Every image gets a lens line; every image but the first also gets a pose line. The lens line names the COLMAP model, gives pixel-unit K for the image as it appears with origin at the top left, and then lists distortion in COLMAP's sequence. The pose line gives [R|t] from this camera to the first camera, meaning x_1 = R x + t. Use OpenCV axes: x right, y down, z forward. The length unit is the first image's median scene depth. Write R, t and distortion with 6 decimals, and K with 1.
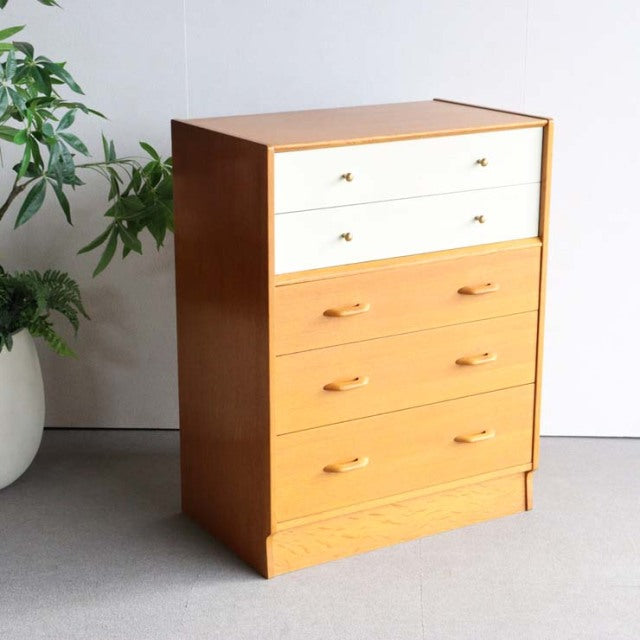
lens RADIAL K [[1461.8, 0, 320.0], [0, 1461.8, 320.0], [0, 0, 1]] dist [0.027623, 0.386990]
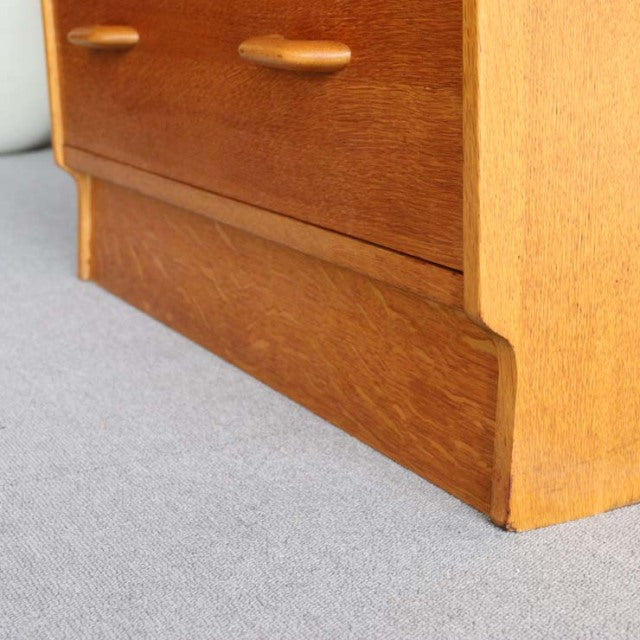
lens RADIAL K [[1367.4, 0, 320.0], [0, 1367.4, 320.0], [0, 0, 1]] dist [-0.013347, 0.256973]
pose [[-0.097217, 0.236504, -0.966755, 0.351597], [-0.237461, 0.937791, 0.253298, 0.064252], [0.966520, 0.254191, -0.035009, 1.053483]]
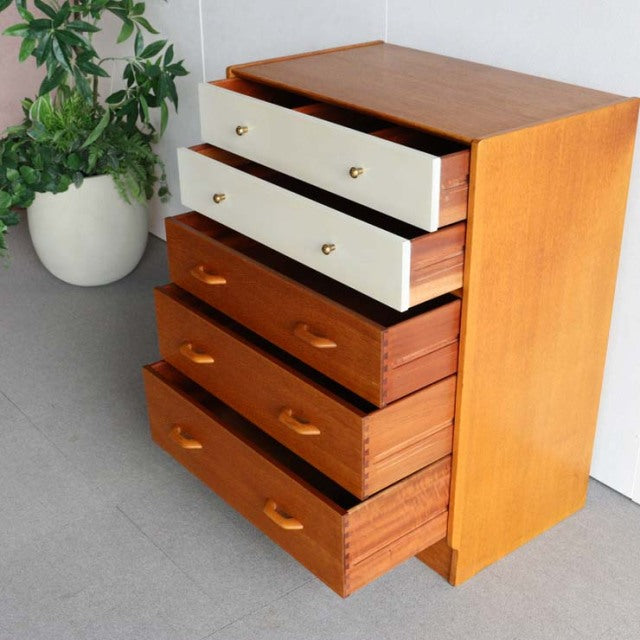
lens RADIAL K [[990.7, 0, 320.0], [0, 990.7, 320.0], [0, 0, 1]] dist [-0.073730, 0.019693]
pose [[0.121818, 0.441941, -0.888734, 0.623244], [-0.257734, 0.878773, 0.401660, -0.235370], [0.958506, 0.180128, 0.220953, 0.833033]]
